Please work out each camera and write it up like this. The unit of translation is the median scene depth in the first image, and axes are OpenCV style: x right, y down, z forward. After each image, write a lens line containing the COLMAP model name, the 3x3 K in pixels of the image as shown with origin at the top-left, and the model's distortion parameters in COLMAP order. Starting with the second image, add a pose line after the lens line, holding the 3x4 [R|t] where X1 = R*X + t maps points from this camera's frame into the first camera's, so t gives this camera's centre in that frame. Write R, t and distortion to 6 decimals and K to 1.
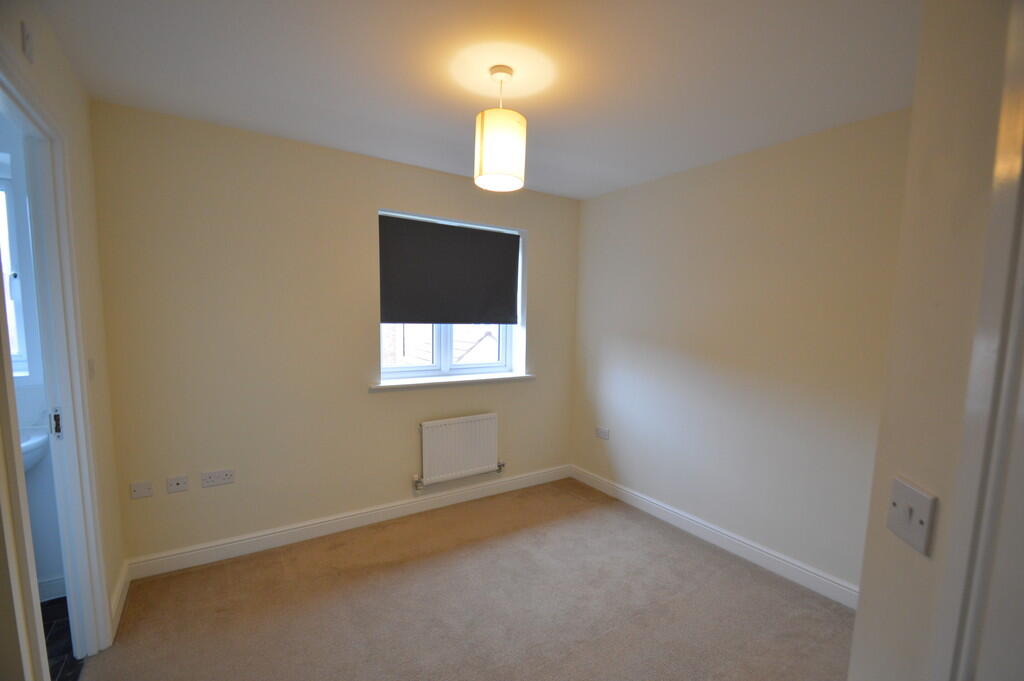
lens RADIAL K [[405.3, 0, 534.8], [0, 405.3, 339.6], [0, 0, 1]] dist [0.026251, 0.000027]
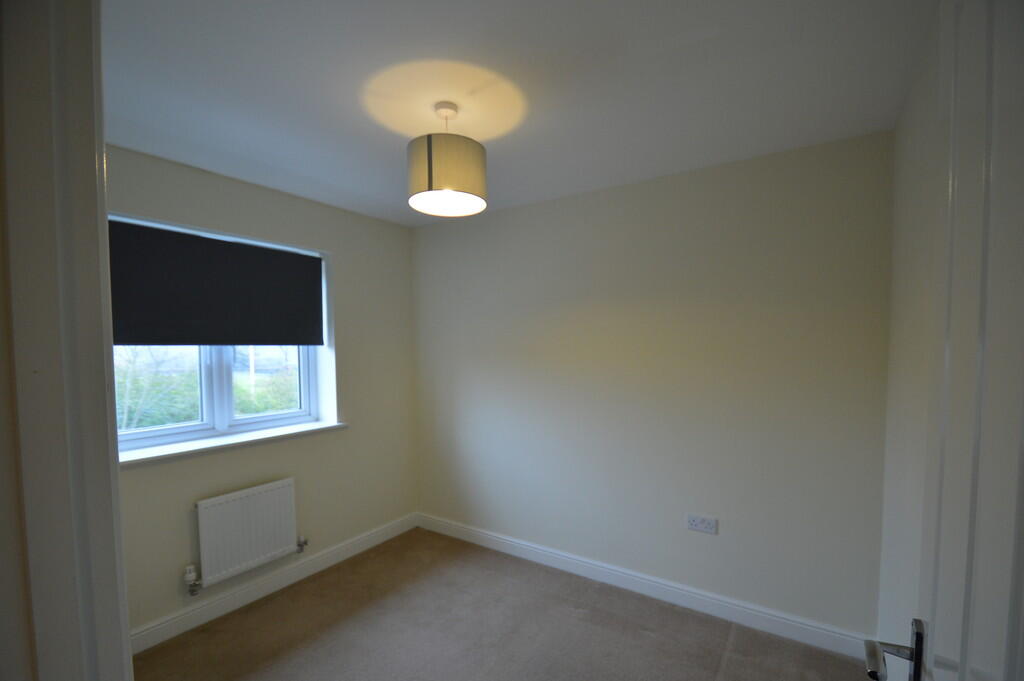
lens RADIAL K [[465.7, 0, 512.0], [0, 465.7, 340.5], [0, 0, 1]] dist [-0.001005, -0.000172]
pose [[0.903174, -0.025855, 0.428494, -0.105102], [0.062985, 0.995363, -0.072698, 0.010412], [-0.424628, 0.092648, 0.900615, -0.023983]]
